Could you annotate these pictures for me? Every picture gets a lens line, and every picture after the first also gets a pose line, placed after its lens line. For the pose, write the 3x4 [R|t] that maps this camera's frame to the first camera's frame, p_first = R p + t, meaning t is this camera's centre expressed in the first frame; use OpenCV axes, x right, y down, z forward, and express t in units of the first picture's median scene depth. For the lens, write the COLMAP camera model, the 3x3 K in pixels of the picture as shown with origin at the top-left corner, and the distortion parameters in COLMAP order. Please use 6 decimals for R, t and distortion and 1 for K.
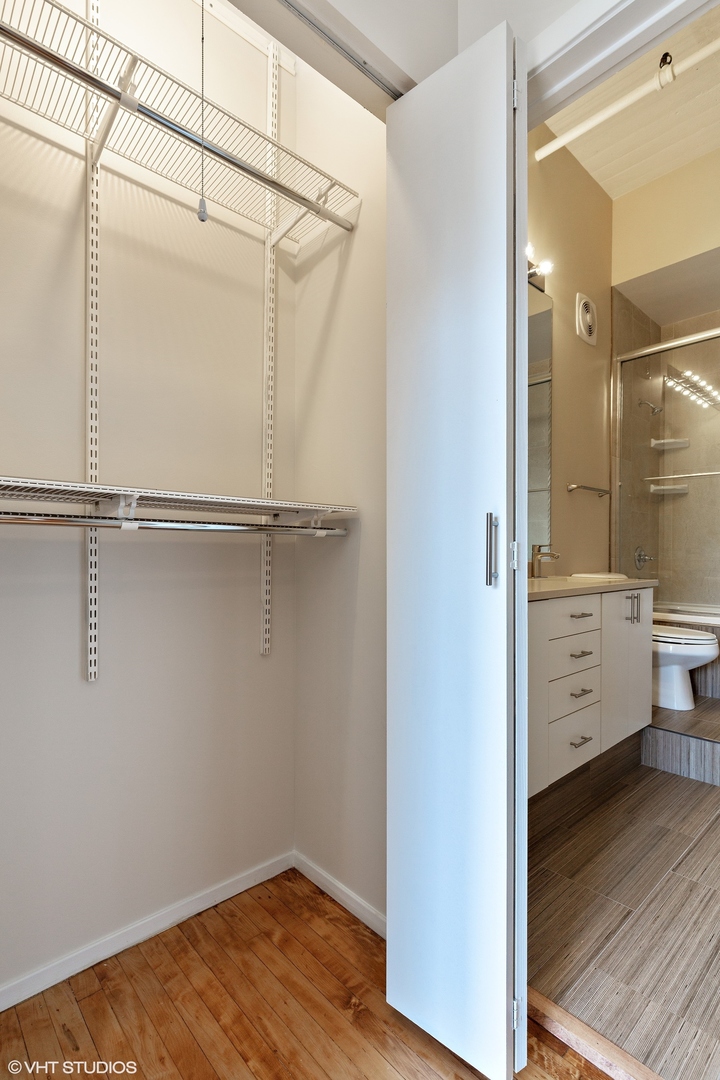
lens RADIAL K [[512.9, 0, 357.9], [0, 512.9, 558.4], [0, 0, 1]] dist [0.004033, 0.000986]
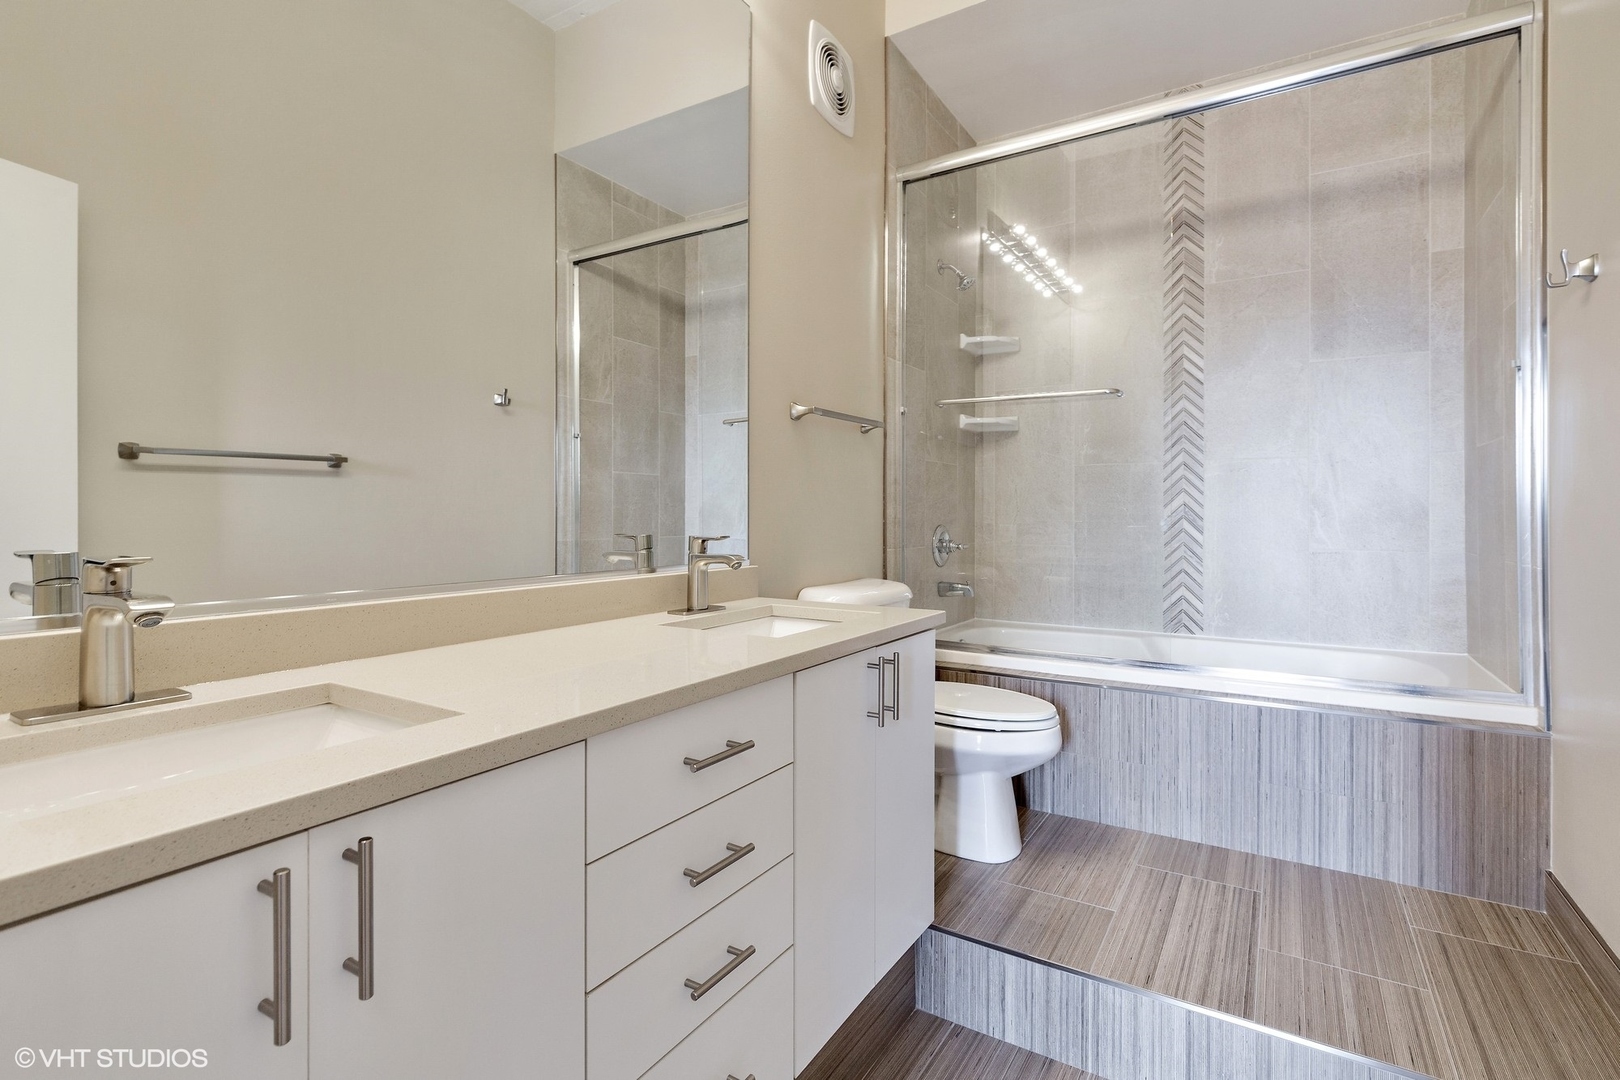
lens RADIAL K [[769.4, 0, 810.1], [0, 769.4, 528.2], [0, 0, 1]] dist [0.004033, 0.000986]
pose [[0.960570, -0.011101, 0.277818, 0.199620], [0.009929, 0.999935, 0.005624, -0.028101], [-0.277862, -0.002644, 0.960617, 0.265051]]
